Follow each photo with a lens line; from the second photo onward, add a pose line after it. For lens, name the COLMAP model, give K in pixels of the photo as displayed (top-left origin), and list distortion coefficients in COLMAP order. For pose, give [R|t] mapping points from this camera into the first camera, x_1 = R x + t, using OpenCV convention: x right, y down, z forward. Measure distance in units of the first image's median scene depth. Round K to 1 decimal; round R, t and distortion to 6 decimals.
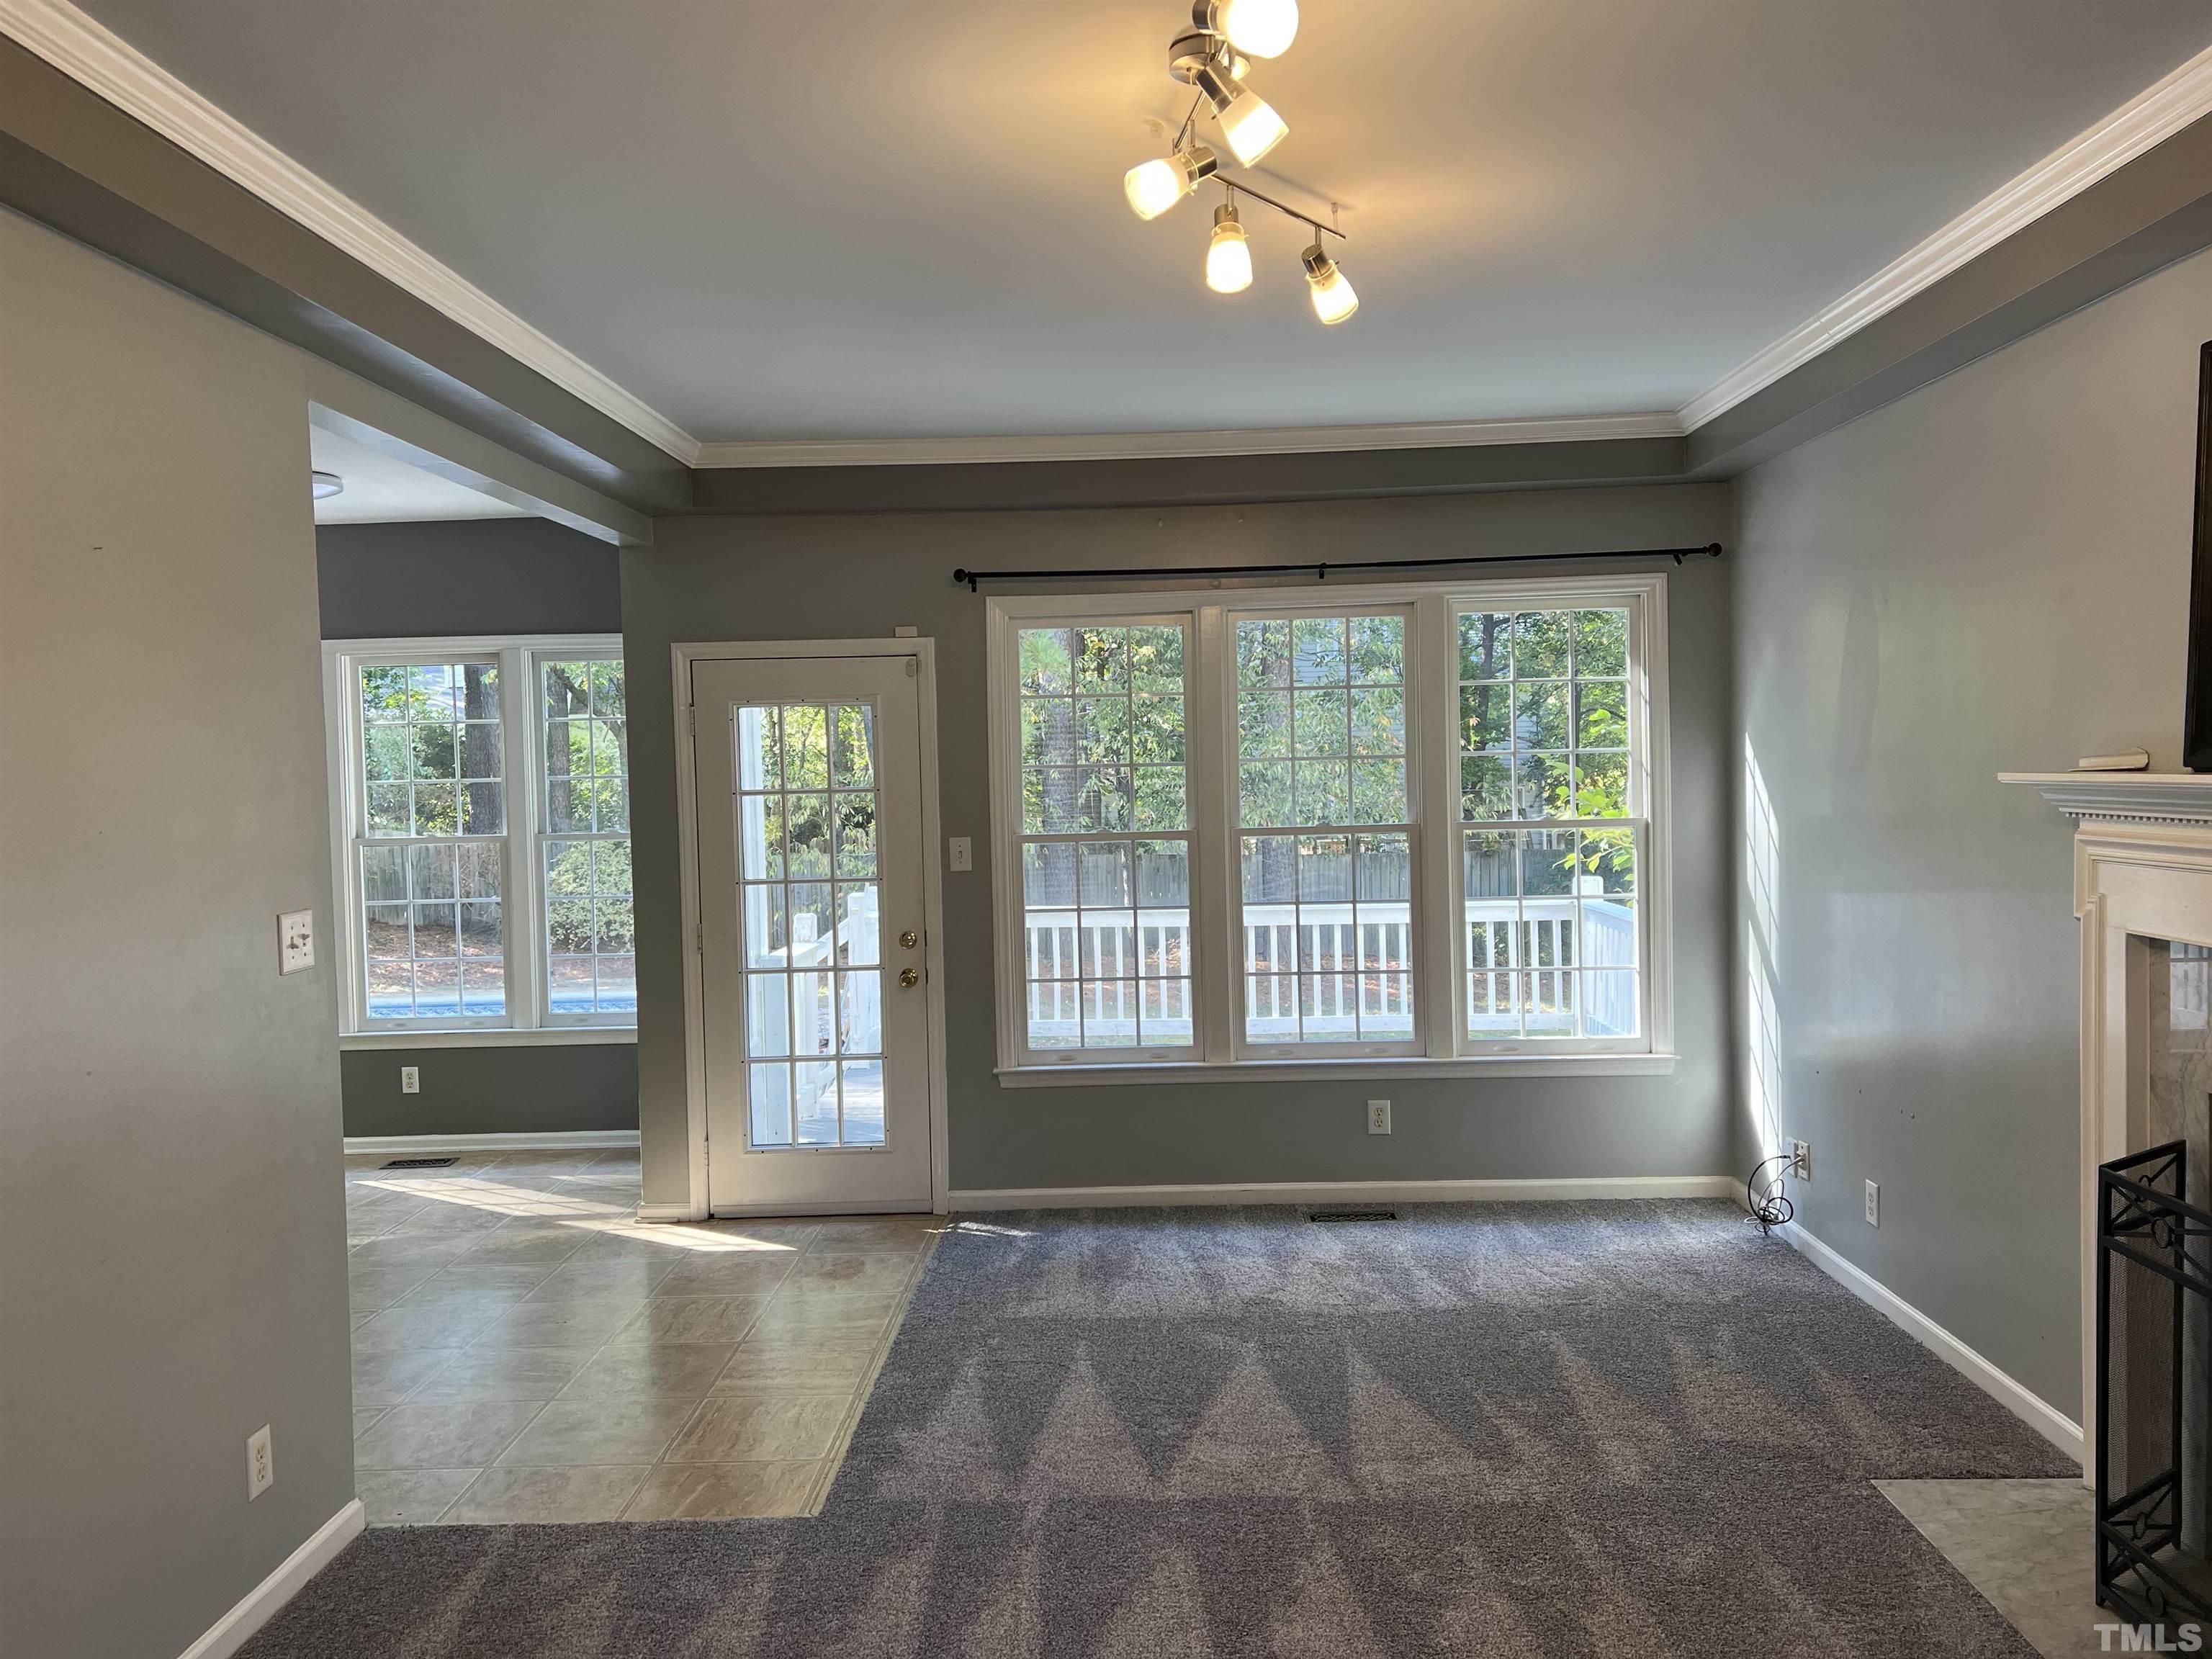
lens RADIAL K [[1651.1, 0, 1117.9], [0, 1651.1, 823.3], [0, 0, 1]] dist [0.064061, -0.077089]
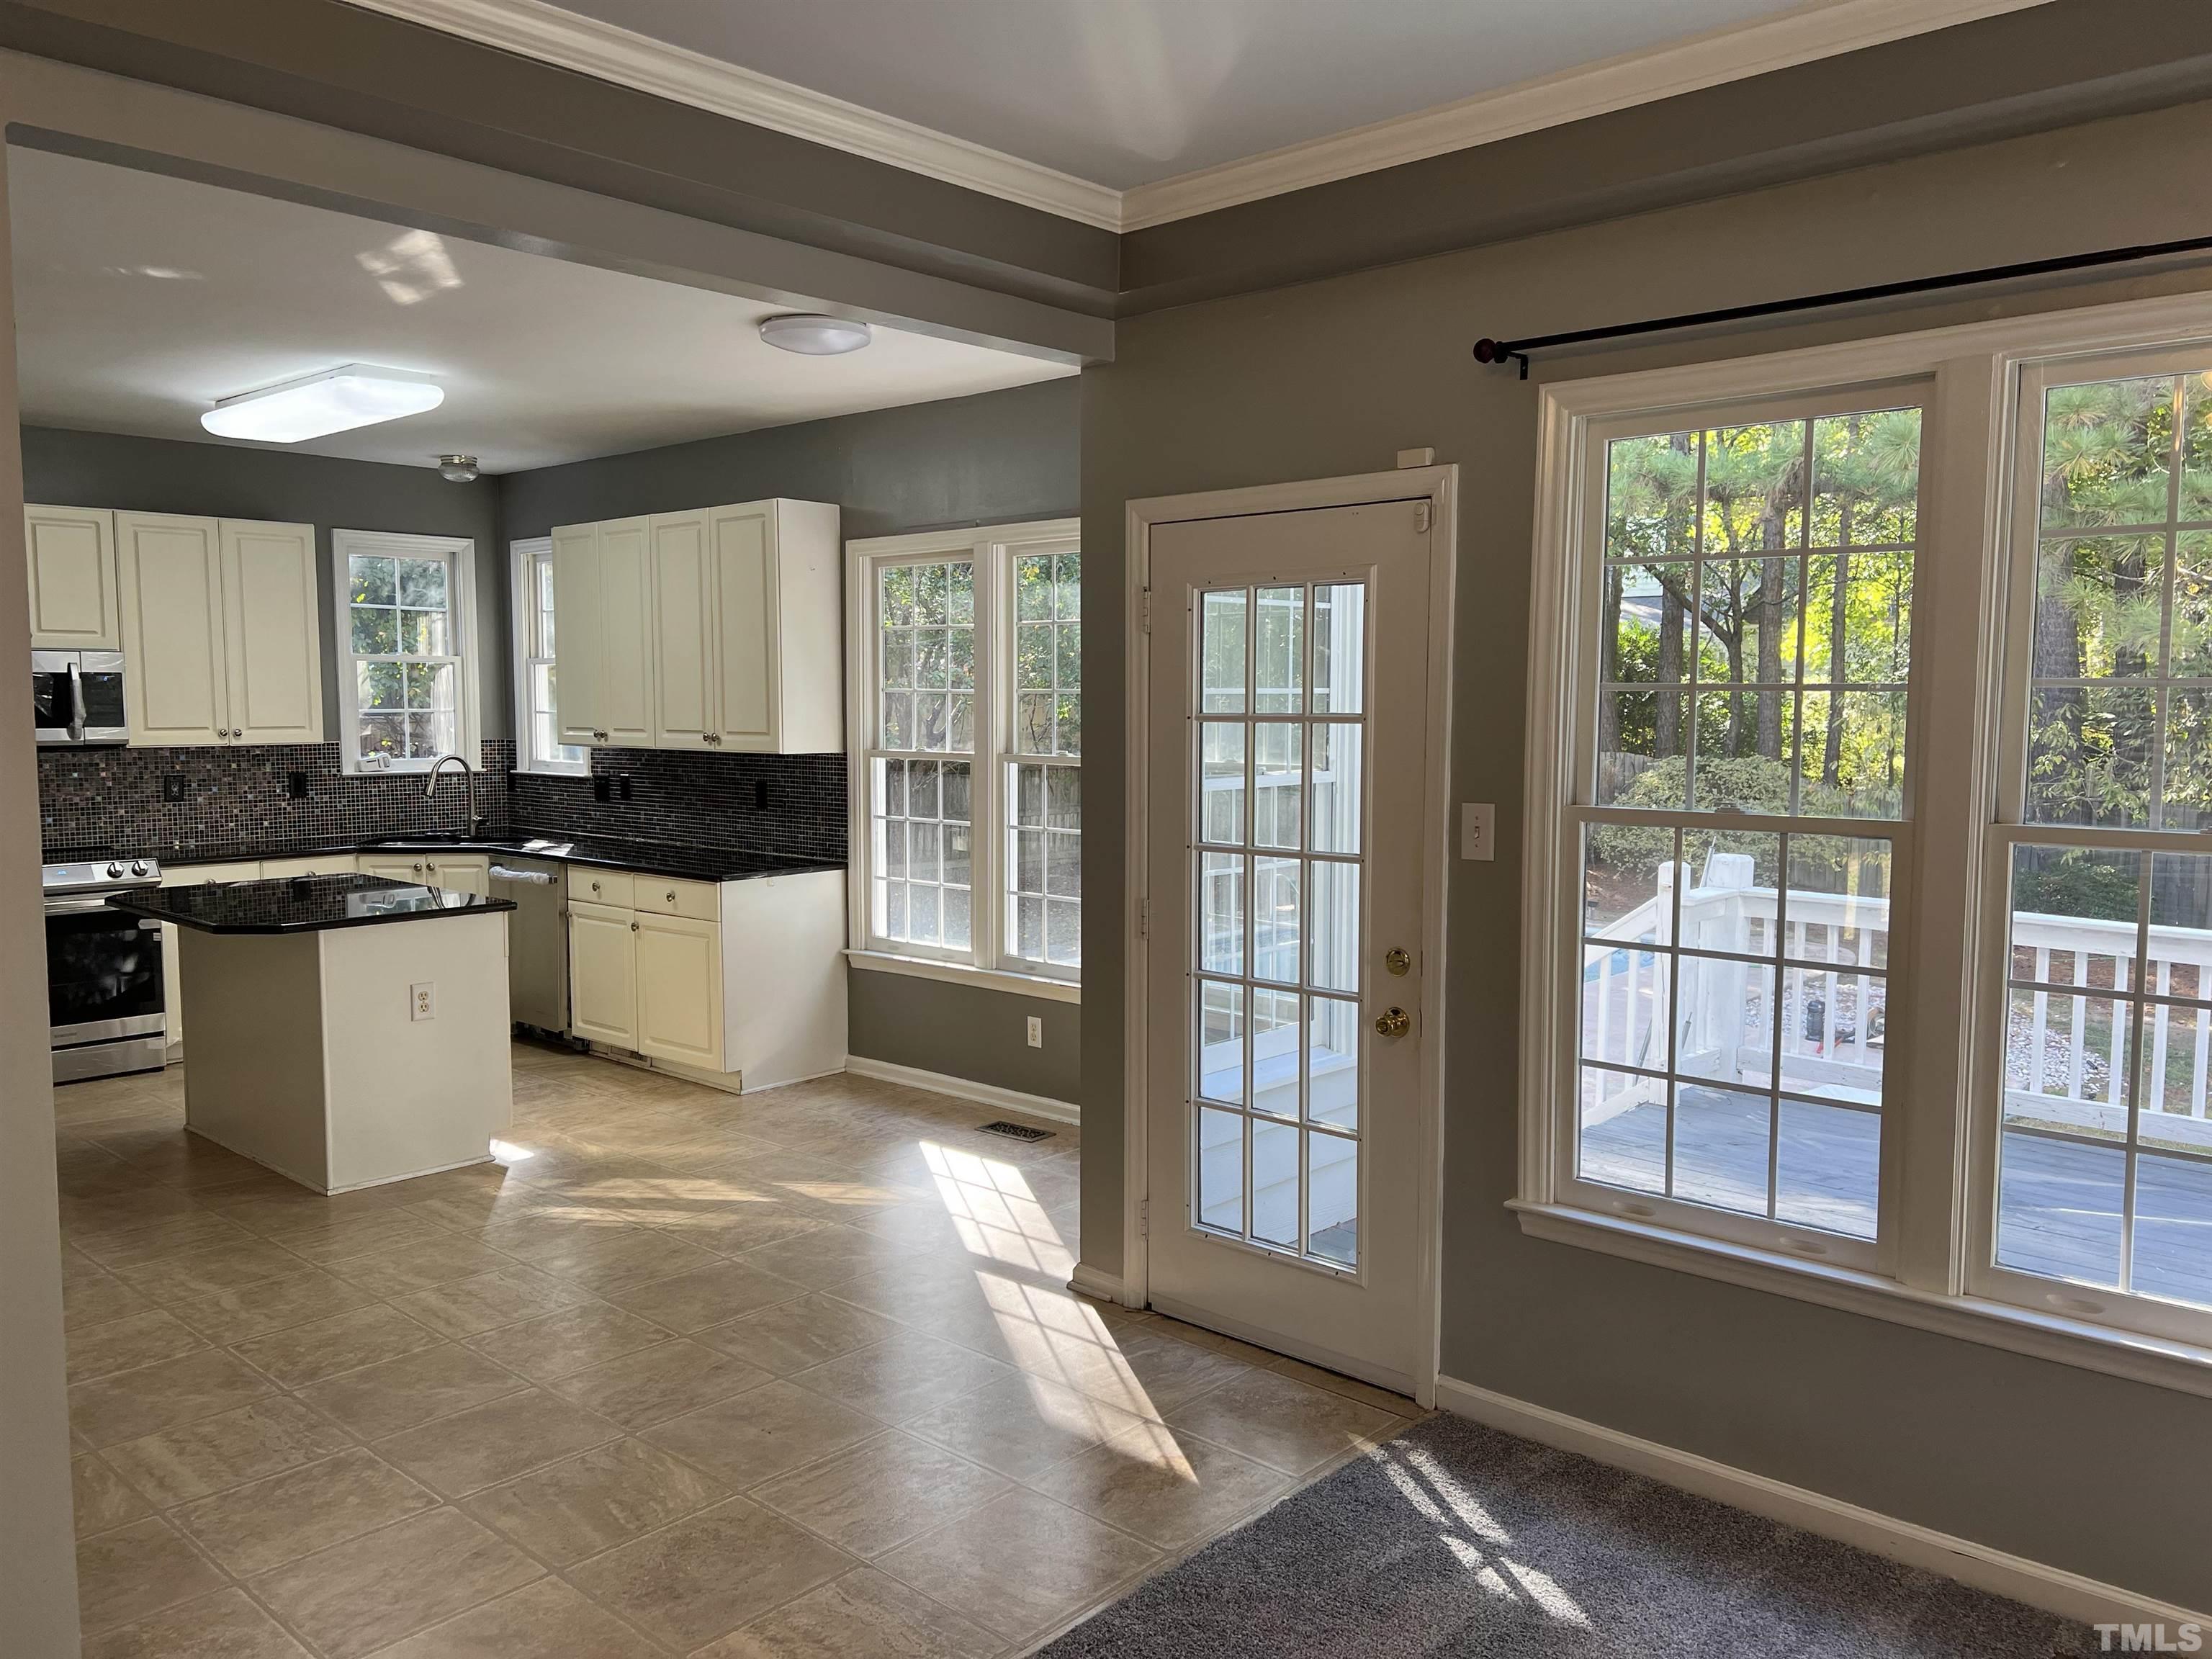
lens RADIAL K [[1651.1, 0, 1103.3], [0, 1651.1, 836.7], [0, 0, 1]] dist [0.064061, -0.077089]
pose [[0.750340, 0.083269, -0.655787, 0.197379], [-0.043452, 0.996102, 0.076764, -0.019698], [0.659623, -0.029104, 0.751033, 0.465150]]
